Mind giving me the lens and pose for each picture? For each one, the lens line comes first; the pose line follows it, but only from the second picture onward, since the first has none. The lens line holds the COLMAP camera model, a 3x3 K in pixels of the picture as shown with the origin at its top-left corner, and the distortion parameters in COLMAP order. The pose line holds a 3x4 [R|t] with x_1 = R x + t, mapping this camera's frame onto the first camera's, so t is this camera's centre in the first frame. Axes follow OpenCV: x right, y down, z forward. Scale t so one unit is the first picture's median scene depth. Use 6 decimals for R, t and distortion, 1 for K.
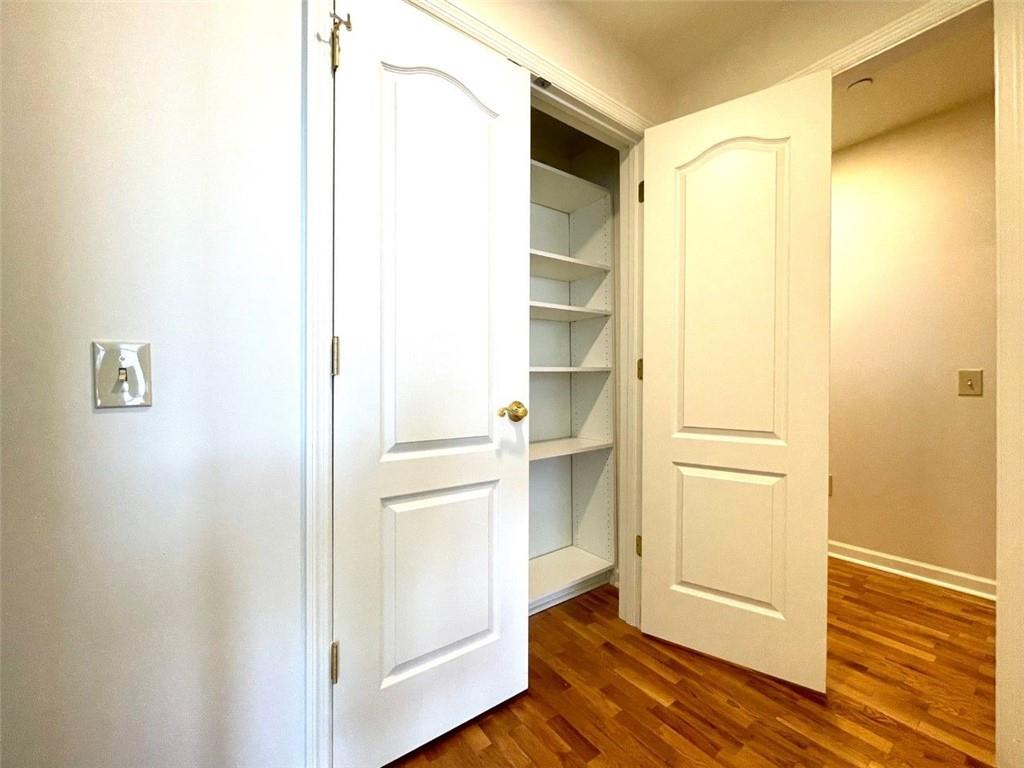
lens RADIAL K [[414.8, 0, 513.7], [0, 414.8, 379.8], [0, 0, 1]] dist [-0.005855, 0.000680]
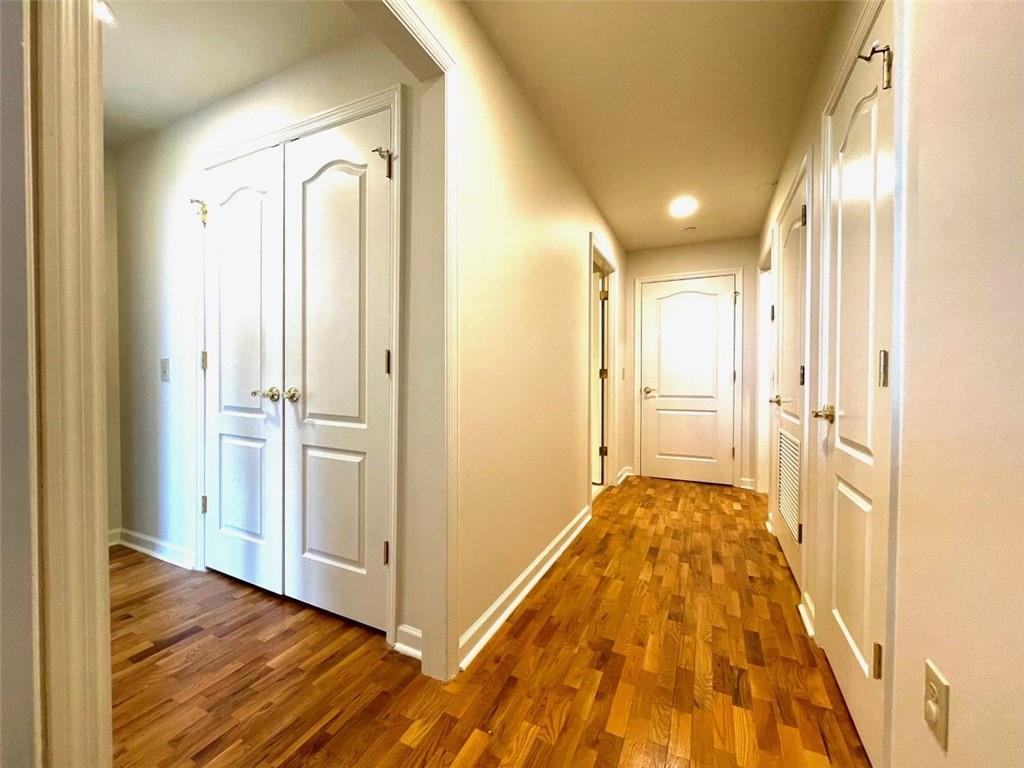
lens RADIAL K [[414.8, 0, 514.7], [0, 414.8, 384.2], [0, 0, 1]] dist [-0.005855, 0.000680]
pose [[0.480078, 0.023928, -0.876900, 1.692265], [-0.007878, 0.999705, 0.022966, 0.006336], [0.877191, -0.004118, 0.480125, 1.083012]]
